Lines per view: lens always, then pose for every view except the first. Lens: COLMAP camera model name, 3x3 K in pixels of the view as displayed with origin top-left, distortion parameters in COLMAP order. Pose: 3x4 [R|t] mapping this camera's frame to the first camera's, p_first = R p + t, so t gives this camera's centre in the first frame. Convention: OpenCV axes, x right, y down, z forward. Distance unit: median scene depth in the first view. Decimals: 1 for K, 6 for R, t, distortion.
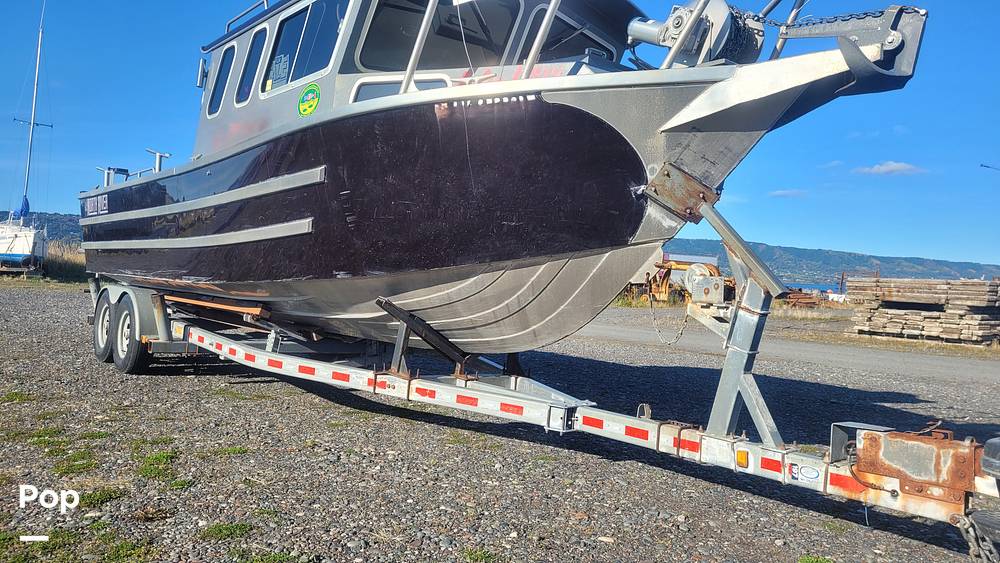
lens RADIAL K [[745.0, 0, 501.7], [0, 745.0, 277.2], [0, 0, 1]] dist [0.045835, -0.047959]
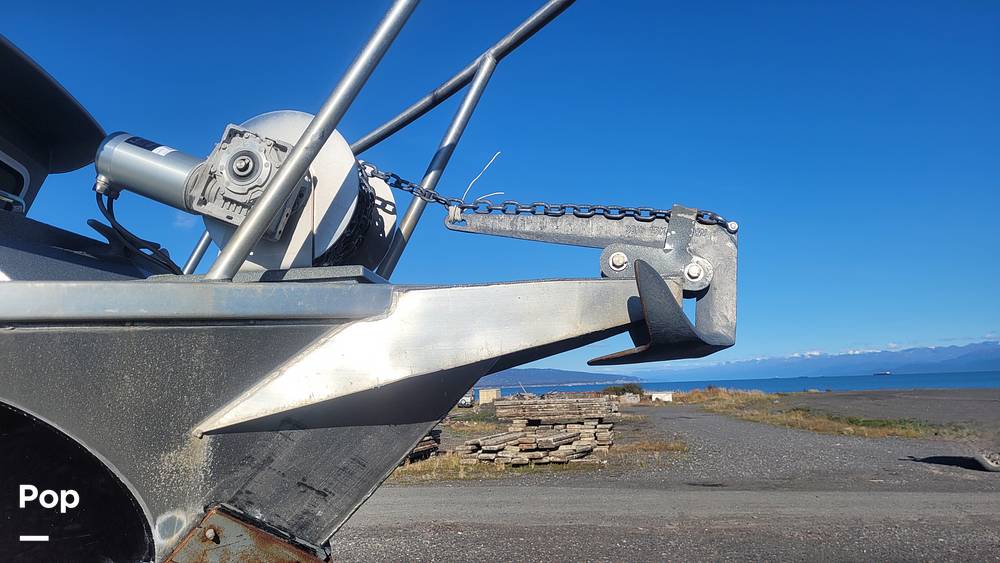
lens RADIAL K [[745.0, 0, 496.7], [0, 745.0, 273.3], [0, 0, 1]] dist [0.045835, -0.047959]
pose [[0.739225, 0.045161, 0.671943, 0.062688], [0.061862, 0.988977, -0.134525, -0.213465], [-0.670611, 0.141012, 0.728283, 0.603864]]
